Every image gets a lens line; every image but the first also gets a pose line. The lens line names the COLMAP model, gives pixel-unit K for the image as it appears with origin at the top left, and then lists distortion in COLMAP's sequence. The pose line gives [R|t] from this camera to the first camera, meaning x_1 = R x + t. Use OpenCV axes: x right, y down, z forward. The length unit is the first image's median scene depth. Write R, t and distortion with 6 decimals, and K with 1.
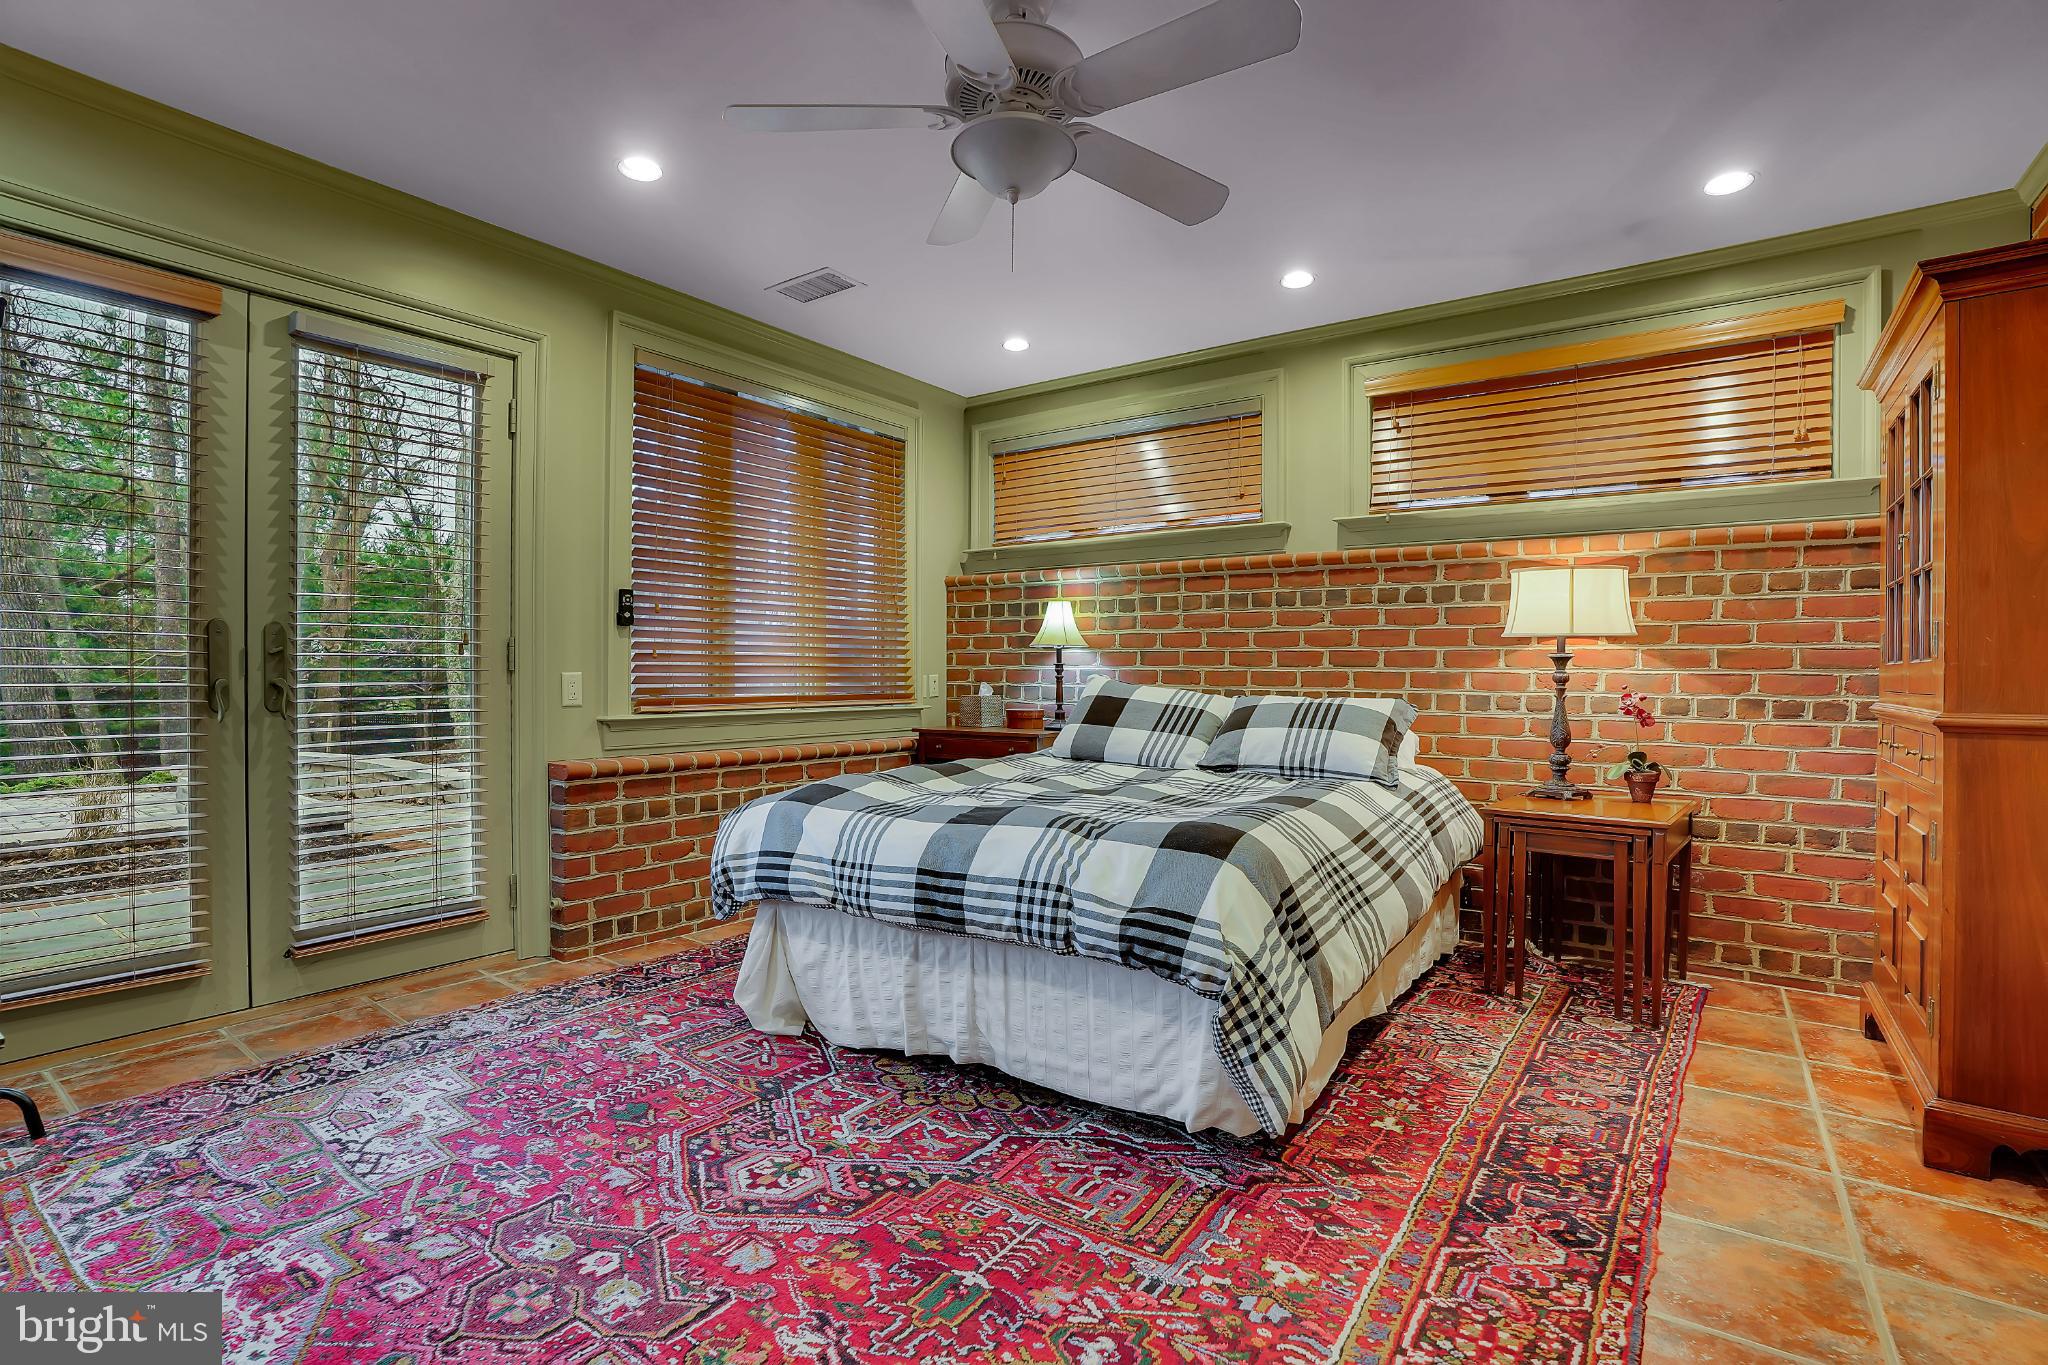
lens RADIAL K [[940.4, 0, 1024.0], [0, 940.4, 682.5], [0, 0, 1]] dist [-0.038592, 0.000310]
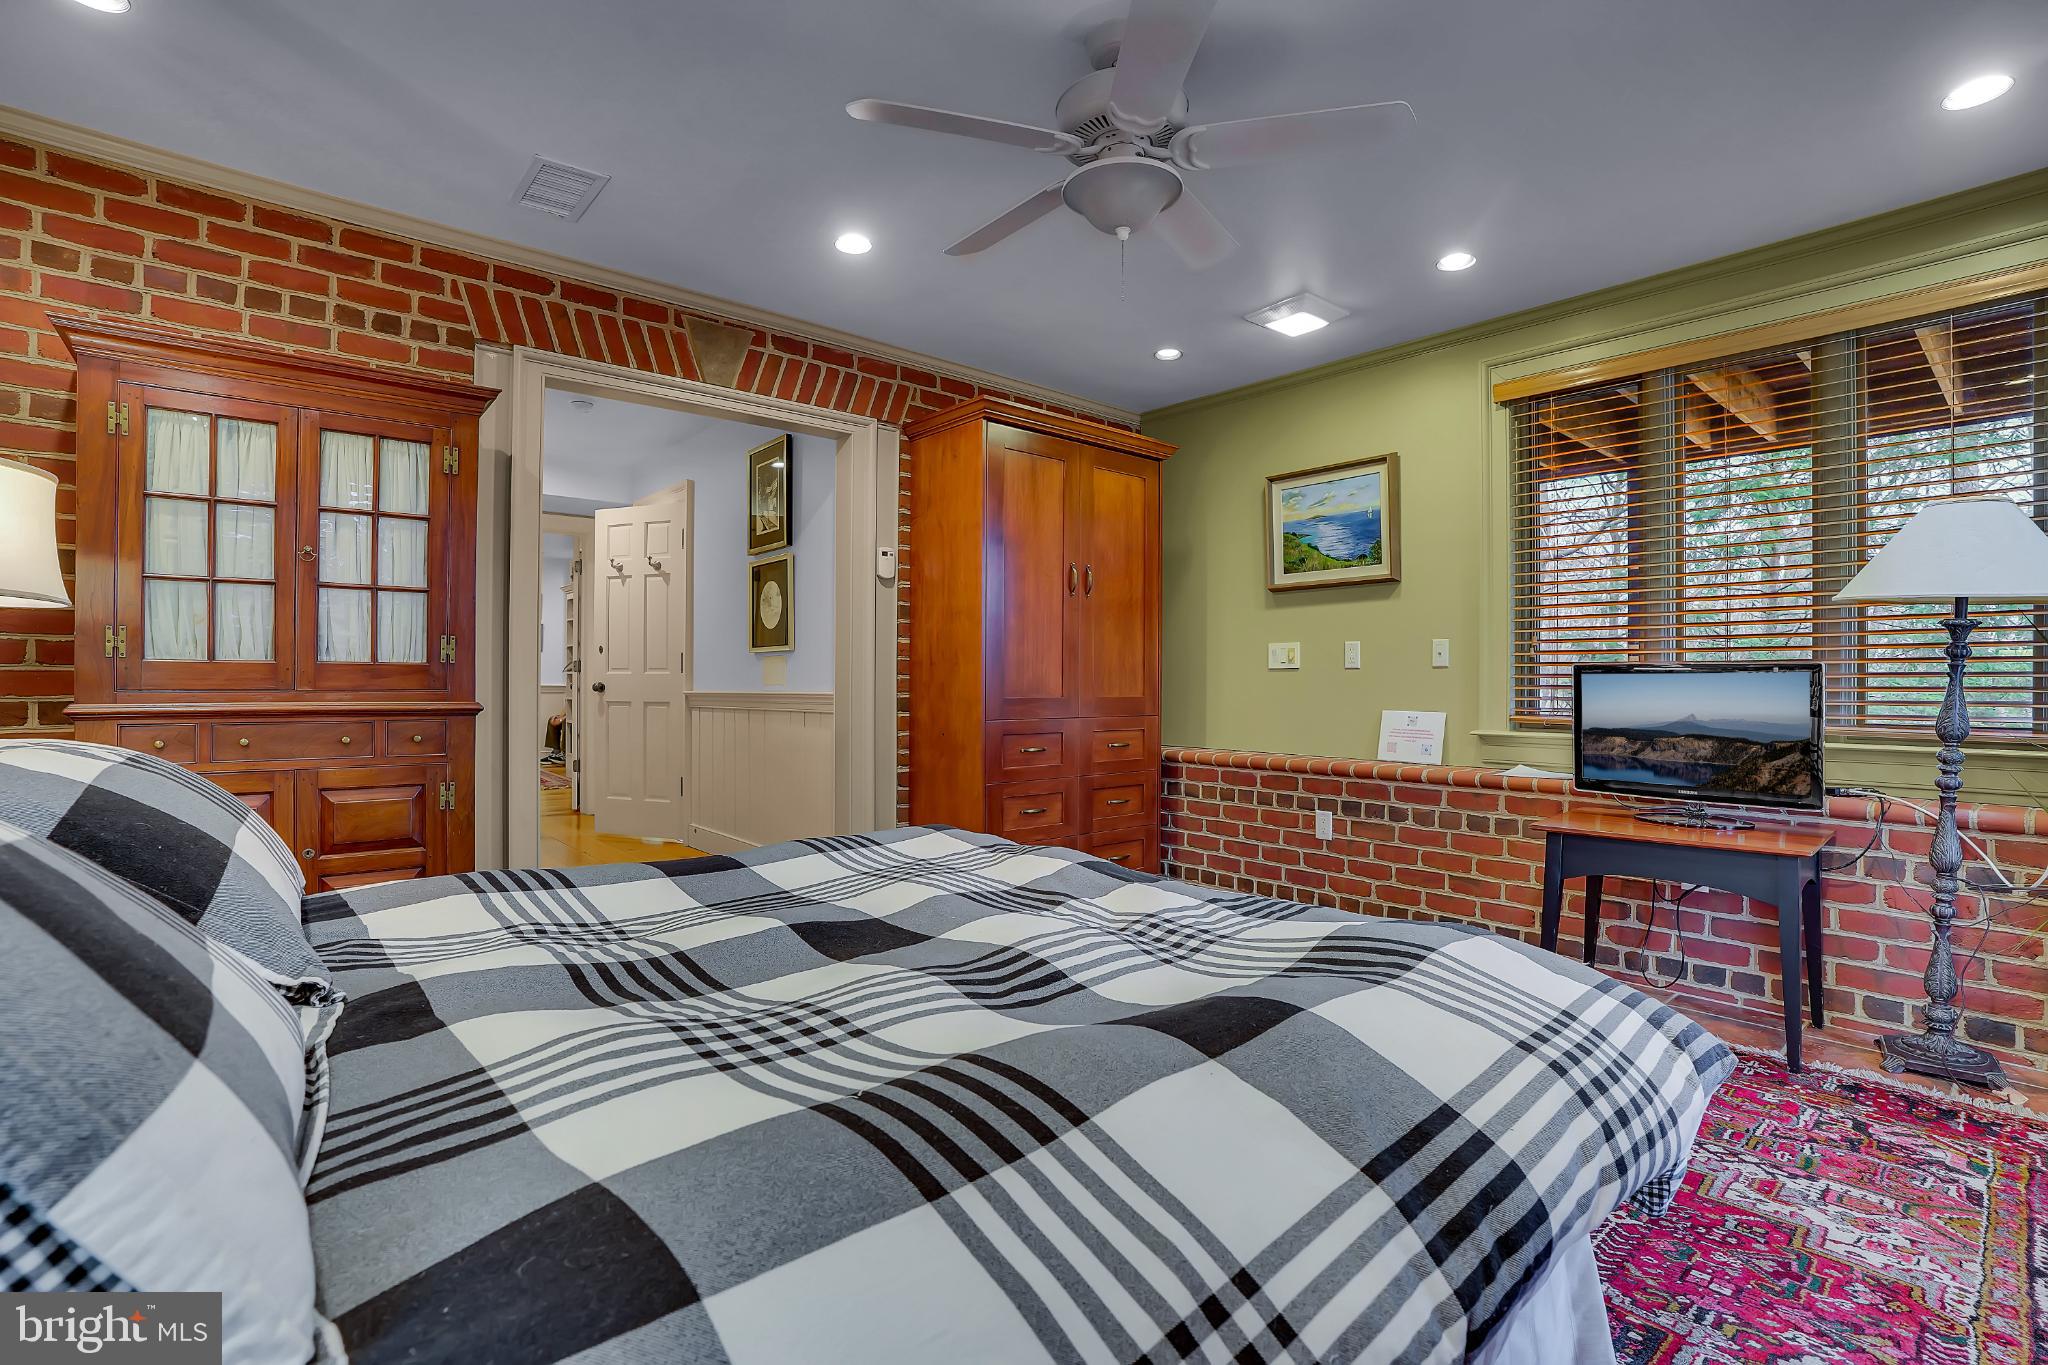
lens RADIAL K [[940.4, 0, 1024.0], [0, 940.4, 682.5], [0, 0, 1]] dist [-0.038592, 0.000310]
pose [[-0.973981, -0.008067, 0.226487, -0.160096], [-0.006089, 0.999937, 0.009434, -0.032427], [-0.226549, 0.007809, -0.973968, 2.241363]]
